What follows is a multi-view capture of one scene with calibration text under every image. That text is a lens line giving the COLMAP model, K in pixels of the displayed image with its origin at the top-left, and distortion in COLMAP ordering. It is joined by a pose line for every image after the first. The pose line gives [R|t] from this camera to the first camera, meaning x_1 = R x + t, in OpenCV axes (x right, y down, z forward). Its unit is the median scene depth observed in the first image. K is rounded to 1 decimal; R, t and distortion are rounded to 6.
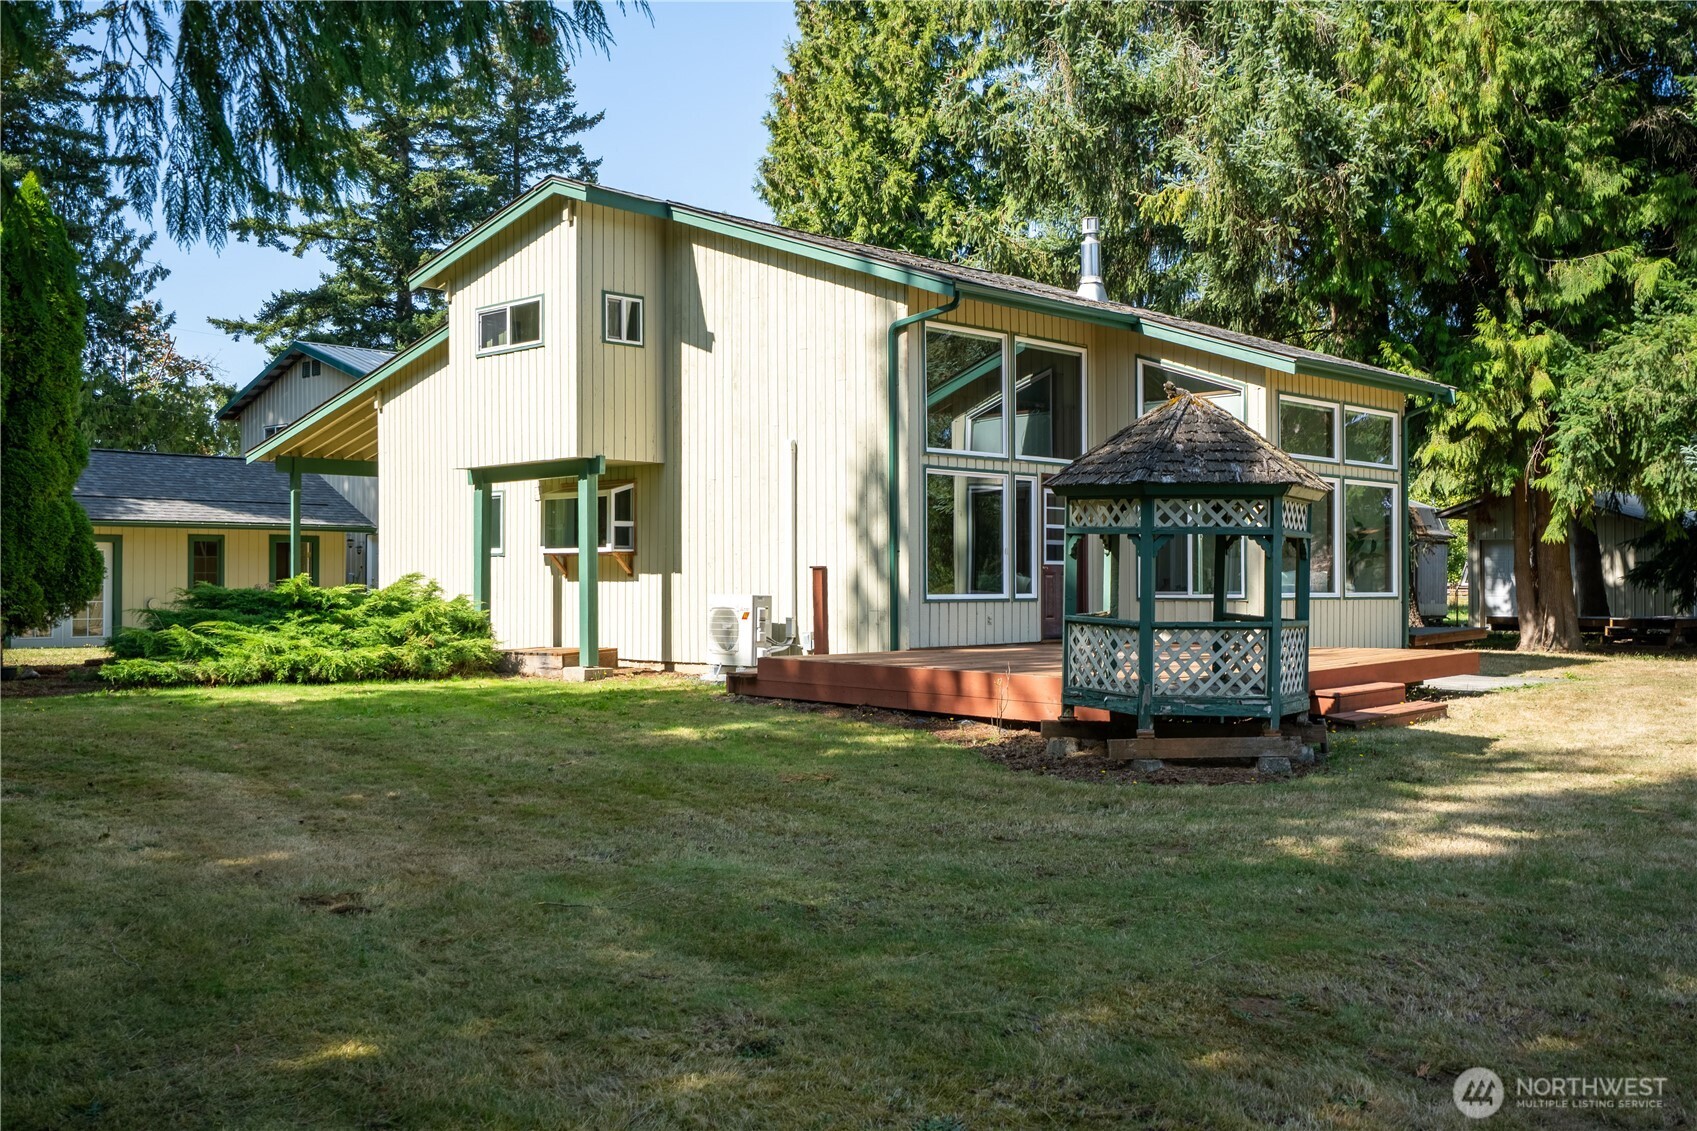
lens RADIAL K [[1586.4, 0, 848.5], [0, 1586.4, 565.5], [0, 0, 1]] dist [0.087151, 0.037054]
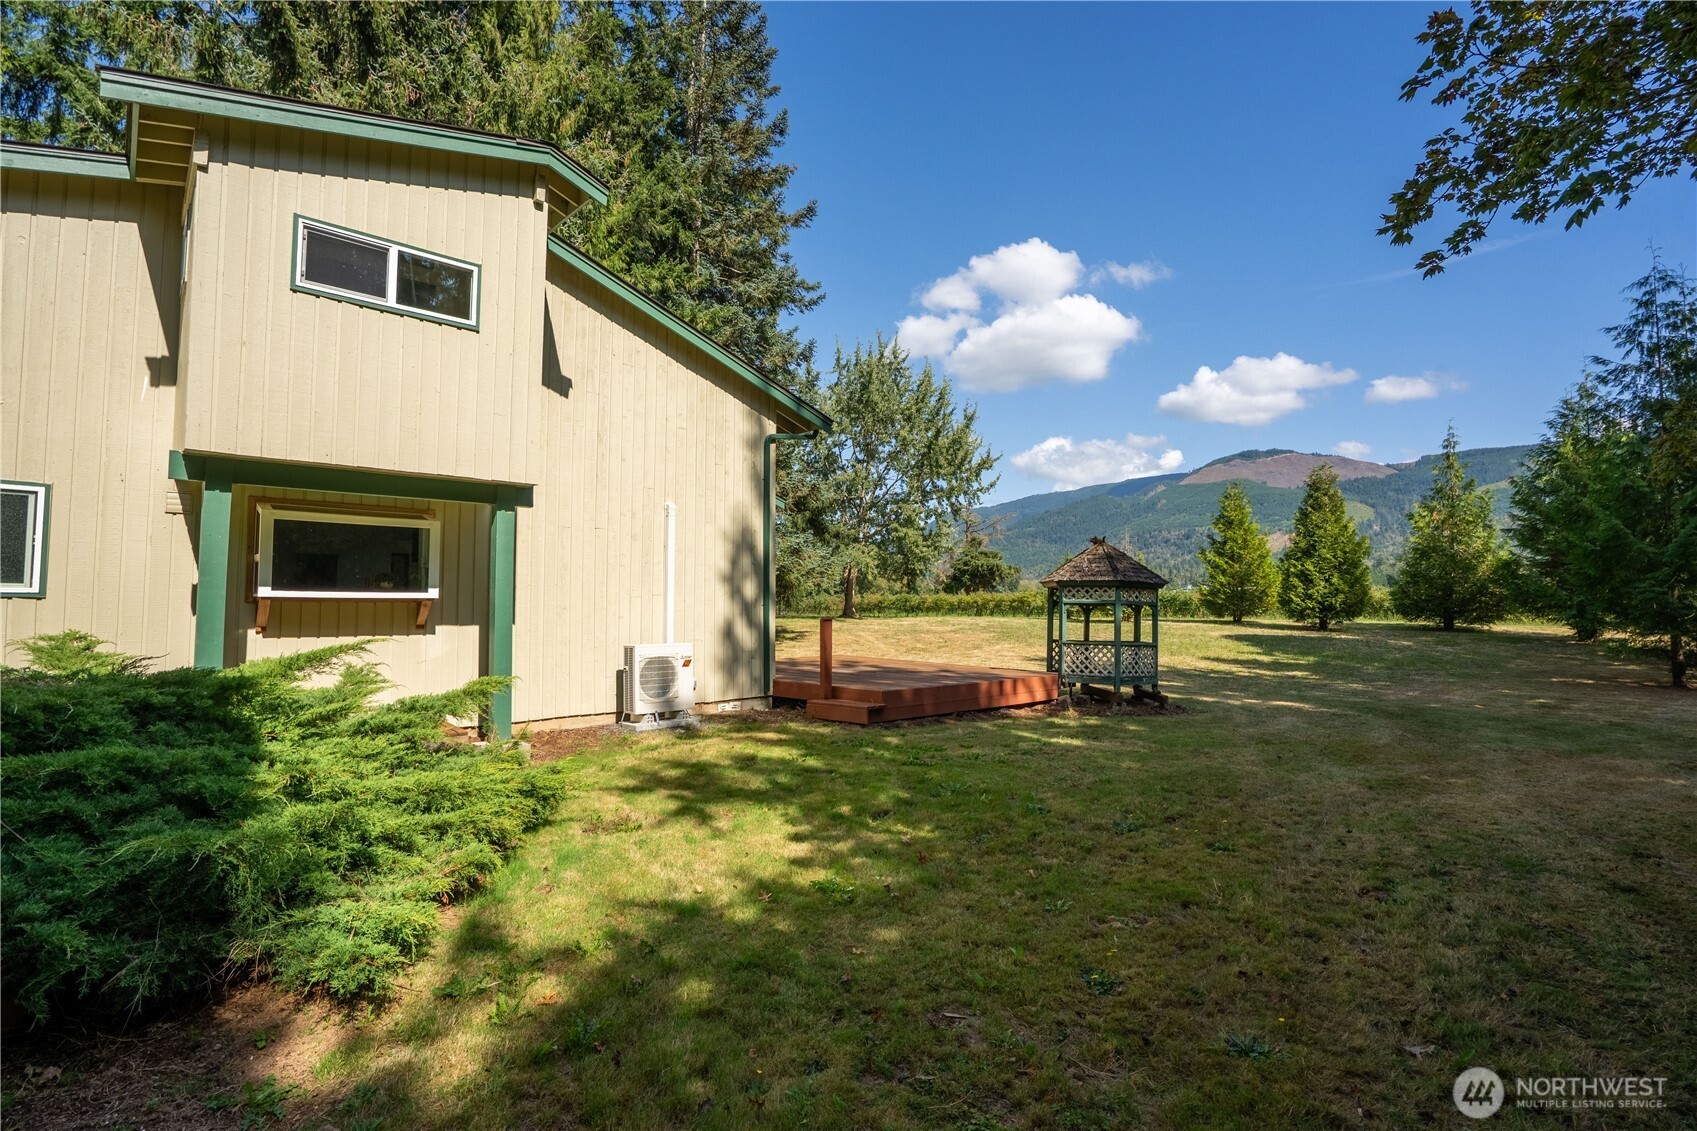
lens RADIAL K [[776.8, 0, 841.0], [0, 776.8, 567.6], [0, 0, 1]] dist [-0.020714, 0.000046]
pose [[0.039567, 0.052108, 0.997857, -0.601185], [-0.009659, 0.998613, -0.051764, -0.007089], [-0.999170, -0.007590, 0.040015, 0.889527]]
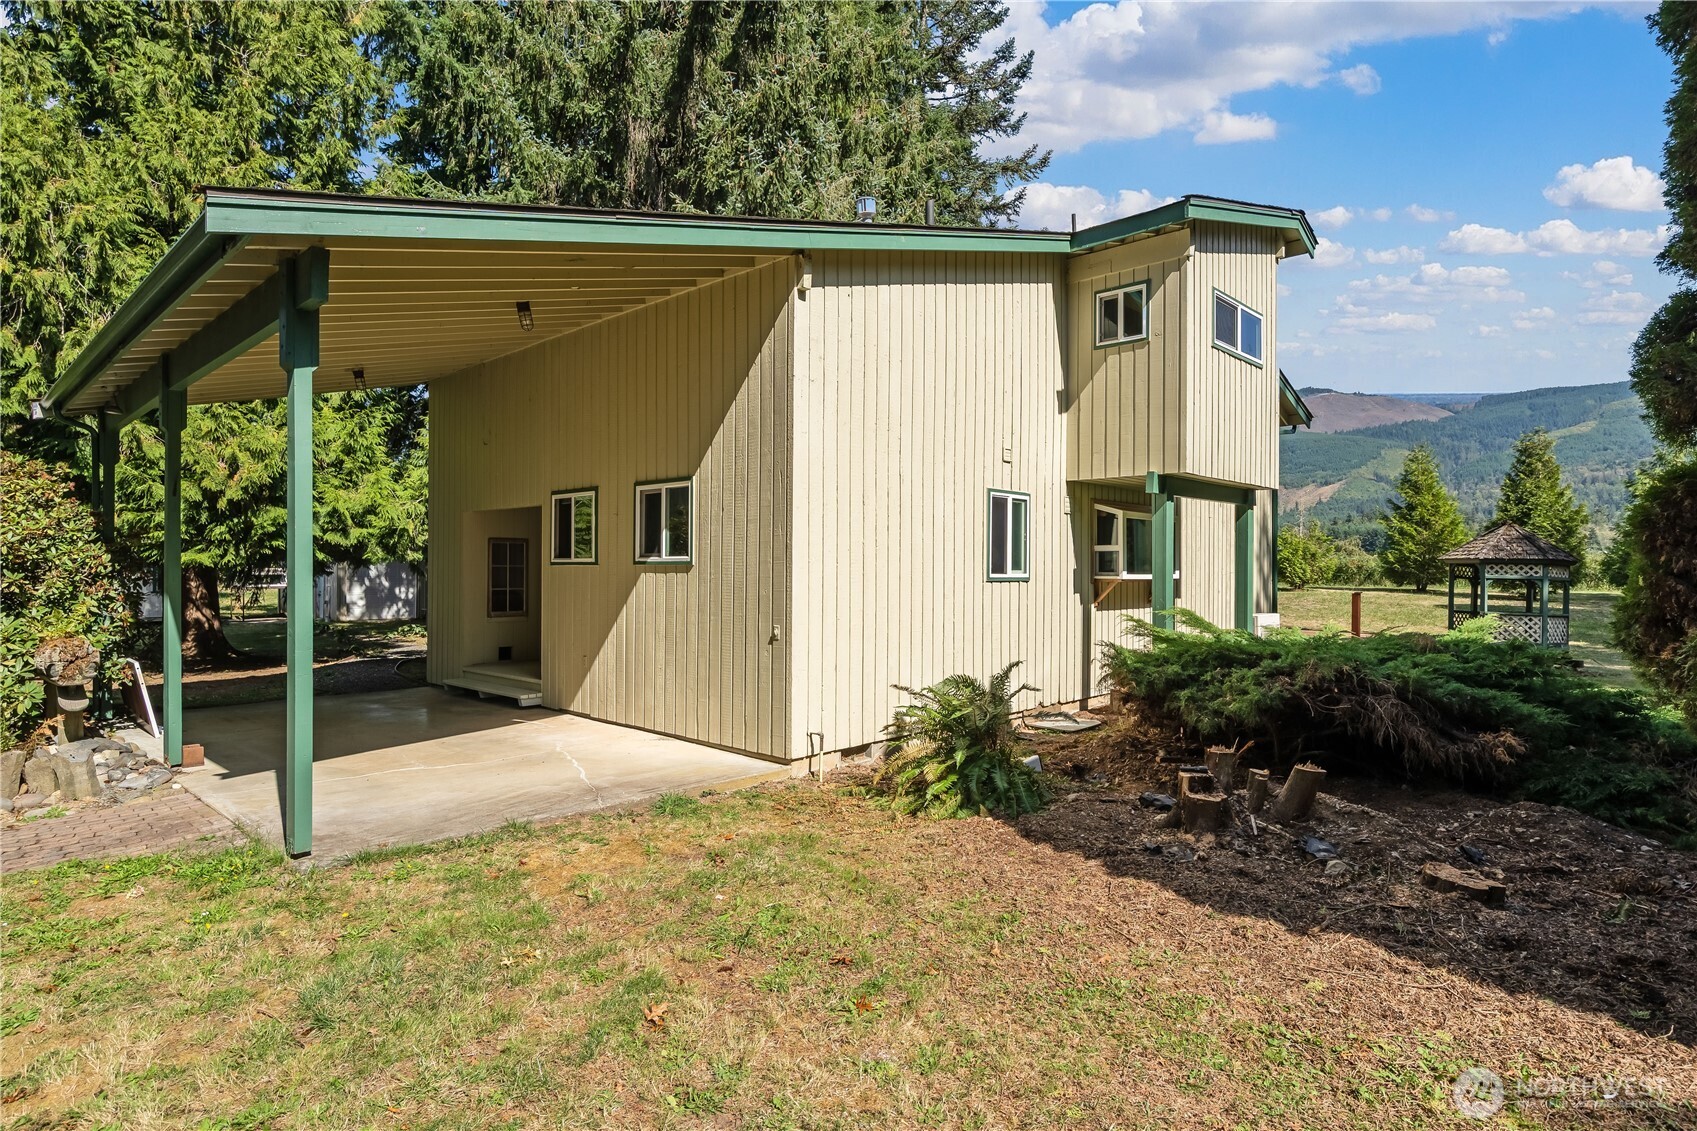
lens RADIAL K [[900.9, 0, 848.5], [0, 900.9, 565.5], [0, 0, 1]] dist [0.001985, 0.000435]
pose [[0.002738, 0.005851, 0.999979, -0.809702], [-0.012096, 0.999910, -0.005818, -0.013554], [-0.999923, -0.012080, 0.002809, 1.380743]]
